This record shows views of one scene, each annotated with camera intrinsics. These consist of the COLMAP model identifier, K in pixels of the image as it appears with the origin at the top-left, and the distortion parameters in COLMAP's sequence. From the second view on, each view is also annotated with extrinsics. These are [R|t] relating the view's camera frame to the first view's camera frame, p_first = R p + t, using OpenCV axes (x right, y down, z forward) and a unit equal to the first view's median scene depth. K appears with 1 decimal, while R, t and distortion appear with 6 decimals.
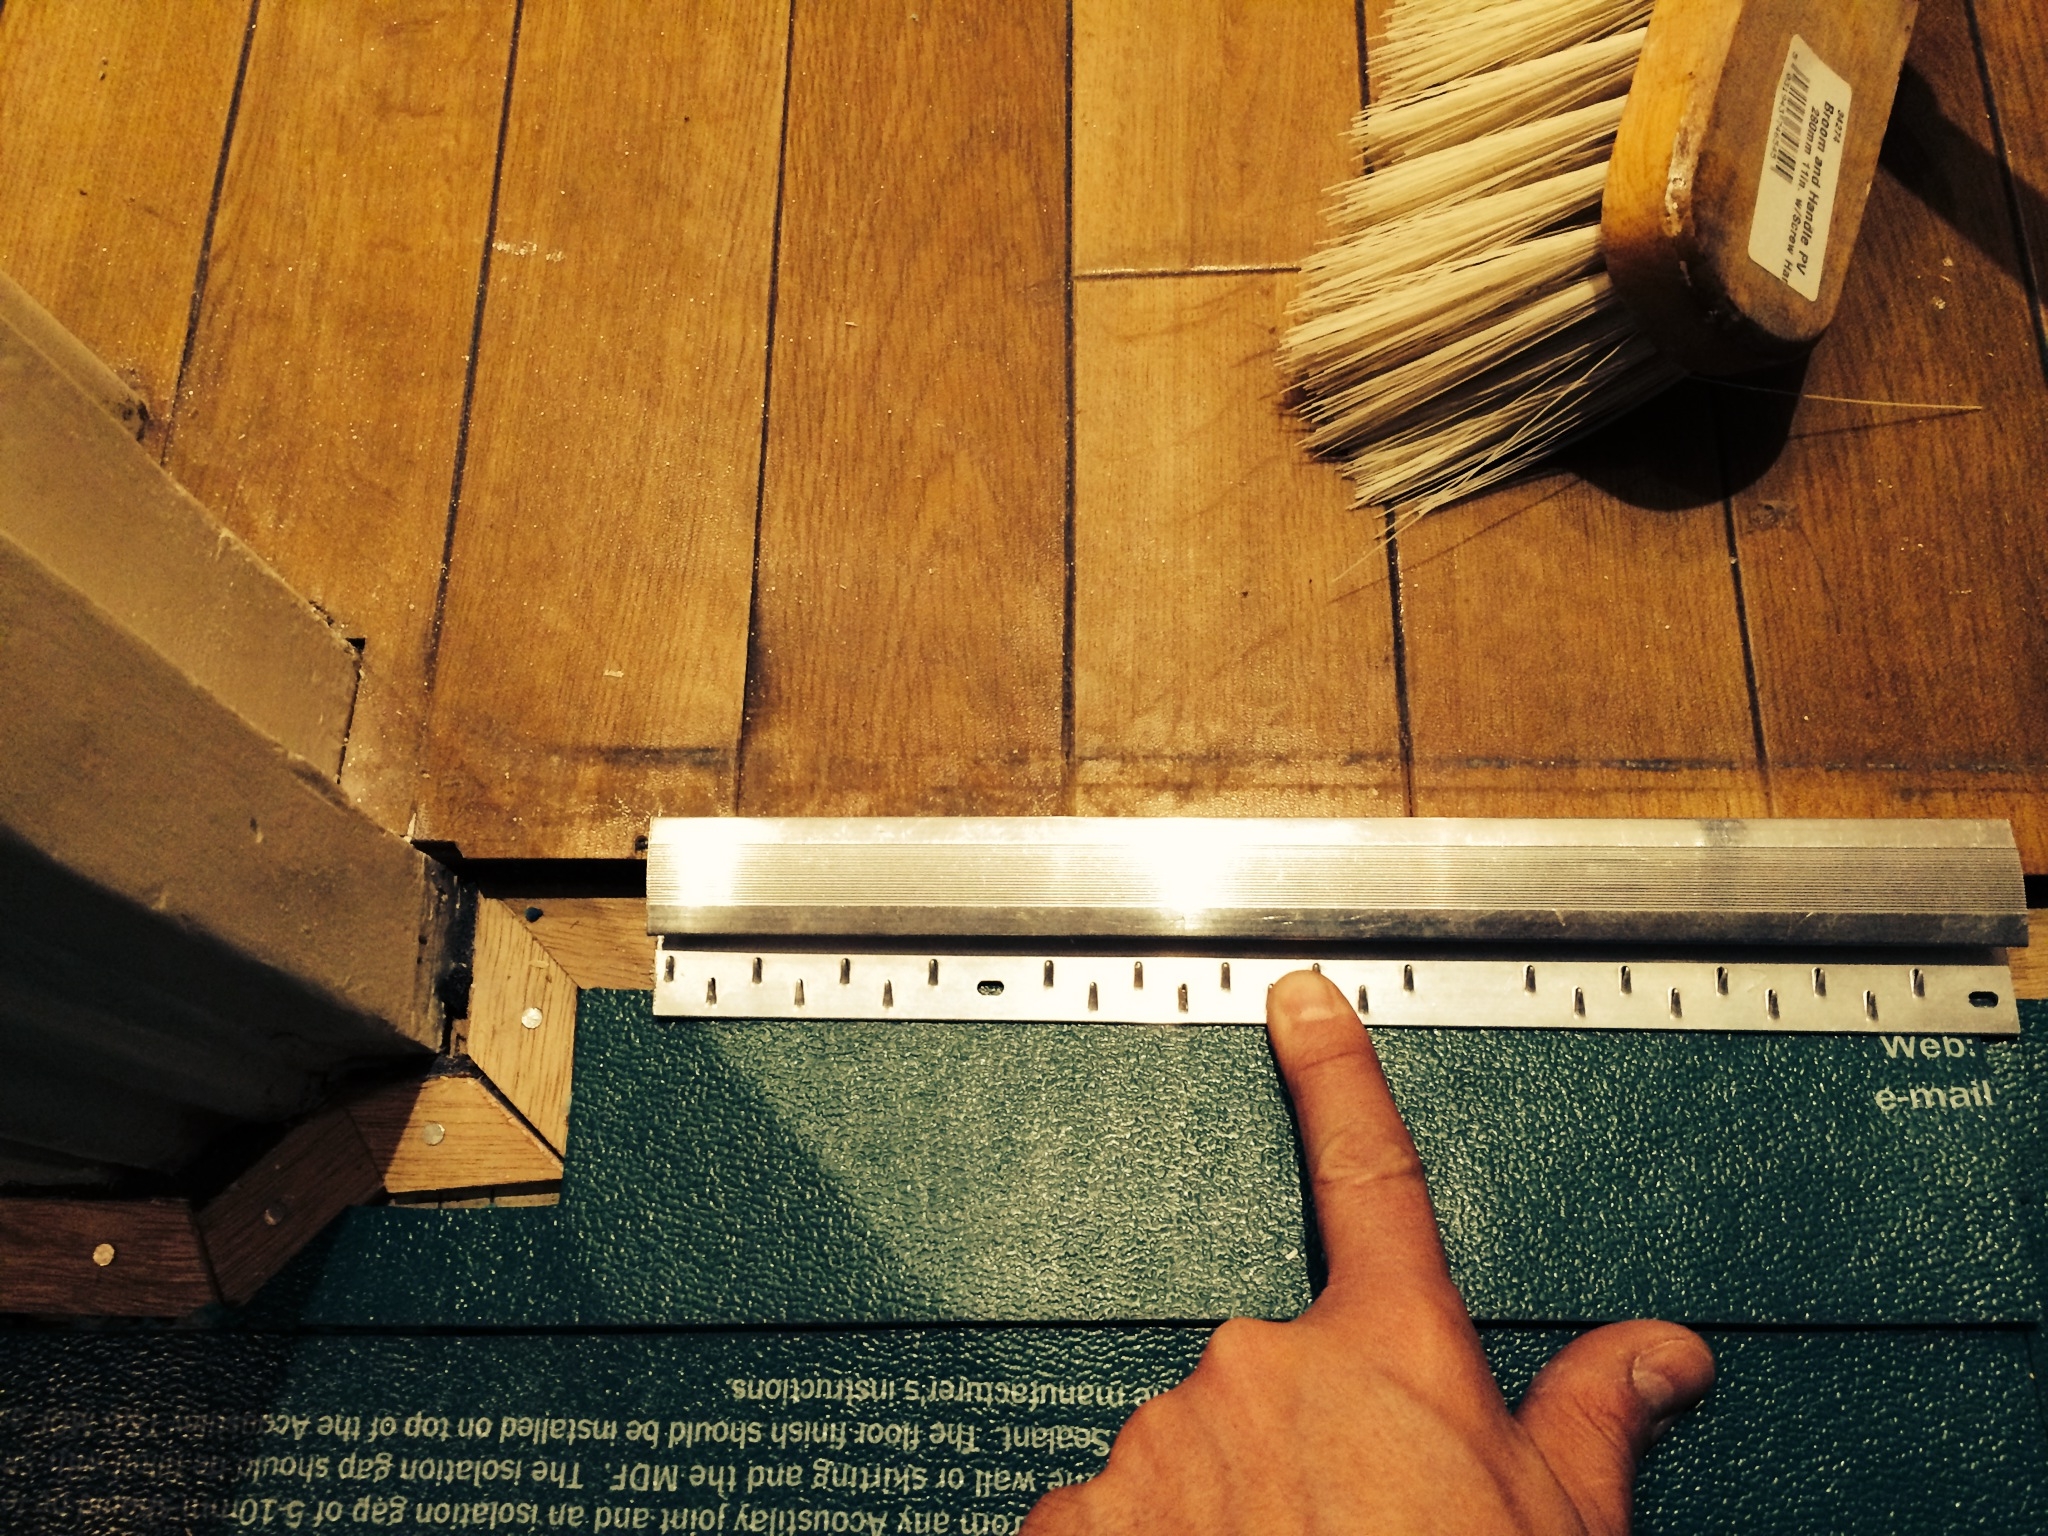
lens RADIAL K [[1720.1, 0, 1027.2], [0, 1720.1, 761.7], [0, 0, 1]] dist [0.081059, -0.116847]
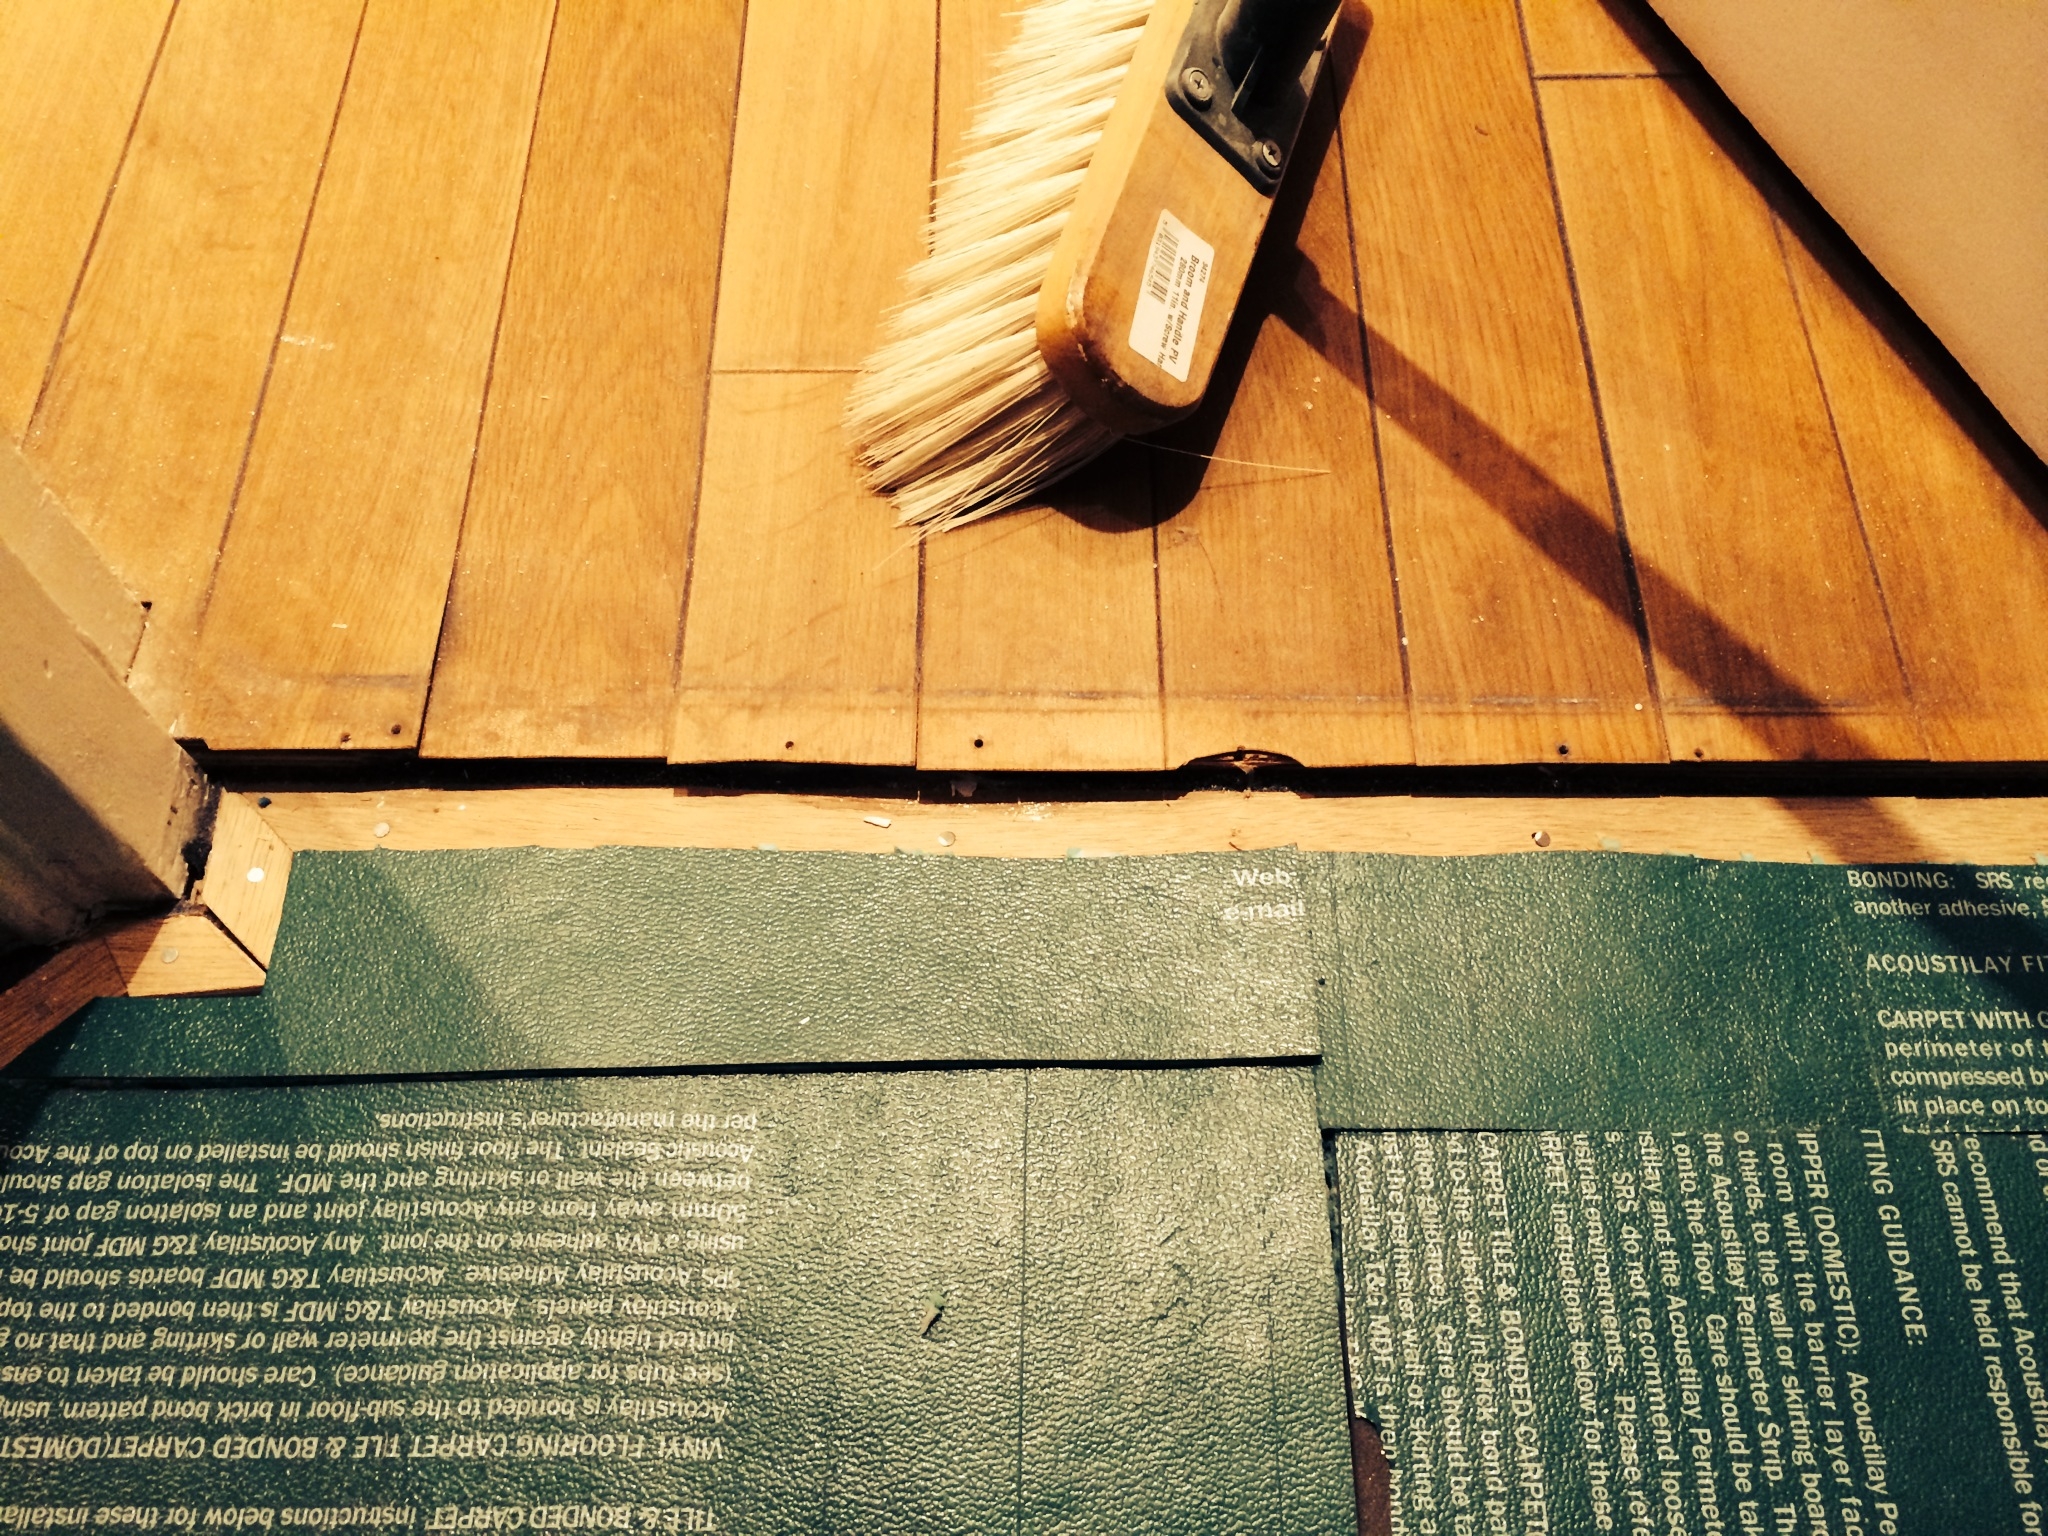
lens RADIAL K [[1720.1, 0, 1027.2], [0, 1720.1, 761.7], [0, 0, 1]] dist [0.081059, -0.116847]
pose [[0.997561, 0.019630, 0.066980, 0.208885], [-0.008653, 0.987014, -0.160404, 0.269170], [-0.069259, 0.159433, 0.984776, -0.356467]]
